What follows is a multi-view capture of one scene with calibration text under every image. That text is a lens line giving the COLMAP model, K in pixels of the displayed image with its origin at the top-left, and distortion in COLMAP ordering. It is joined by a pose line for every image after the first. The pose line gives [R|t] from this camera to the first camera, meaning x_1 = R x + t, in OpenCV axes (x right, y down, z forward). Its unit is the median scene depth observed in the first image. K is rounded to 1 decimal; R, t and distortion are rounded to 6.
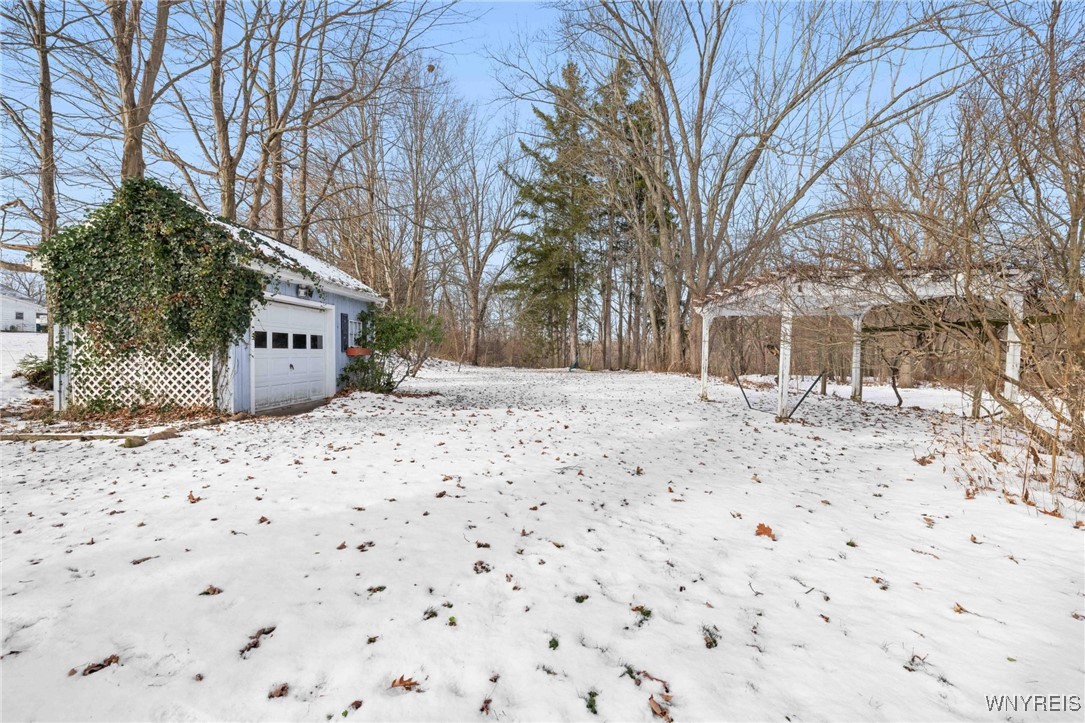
lens RADIAL K [[460.7, 0, 546.2], [0, 460.7, 352.6], [0, 0, 1]] dist [0.000007, -0.000074]
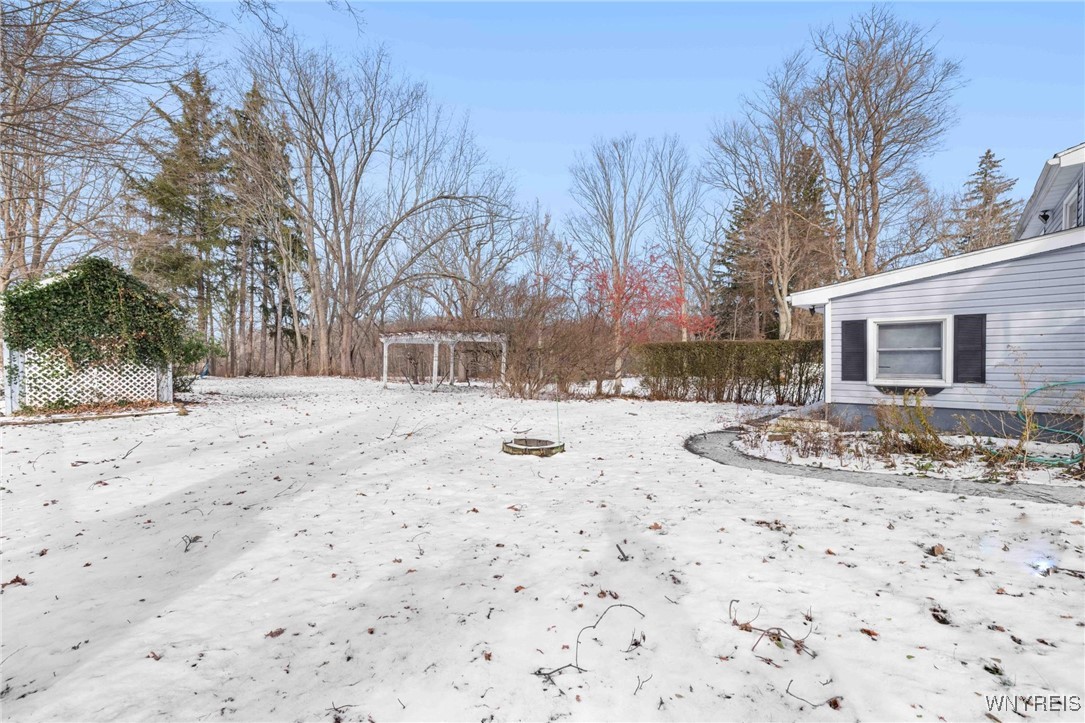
lens RADIAL K [[470.7, 0, 542.5], [0, 470.7, 361.5], [0, 0, 1]] dist [-0.004742, -0.000431]
pose [[0.663432, -0.005926, 0.748213, -0.407764], [-0.001741, 0.999954, 0.009464, -0.015971], [-0.748235, -0.007582, 0.663391, -0.453220]]
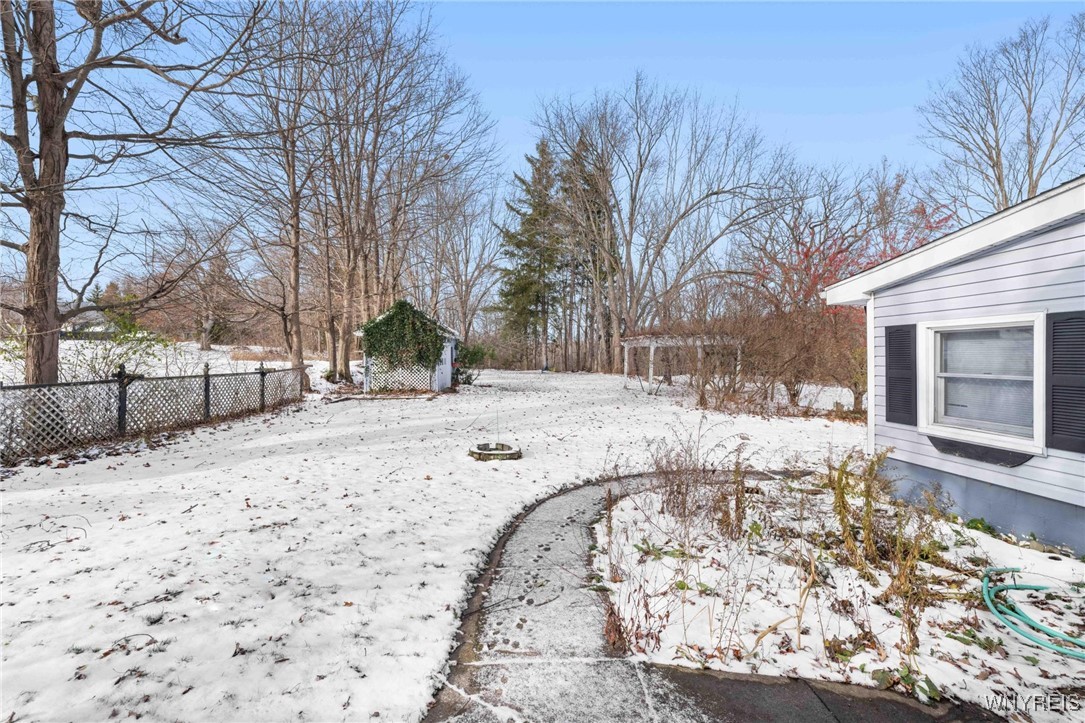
lens RADIAL K [[462.9, 0, 537.7], [0, 462.9, 356.4], [0, 0, 1]] dist [-0.000459, 0.000046]
pose [[0.996823, 0.000816, 0.079650, -0.125647], [-0.001515, 0.999961, 0.008718, -0.034281], [-0.079640, -0.008811, 0.996785, -0.622069]]
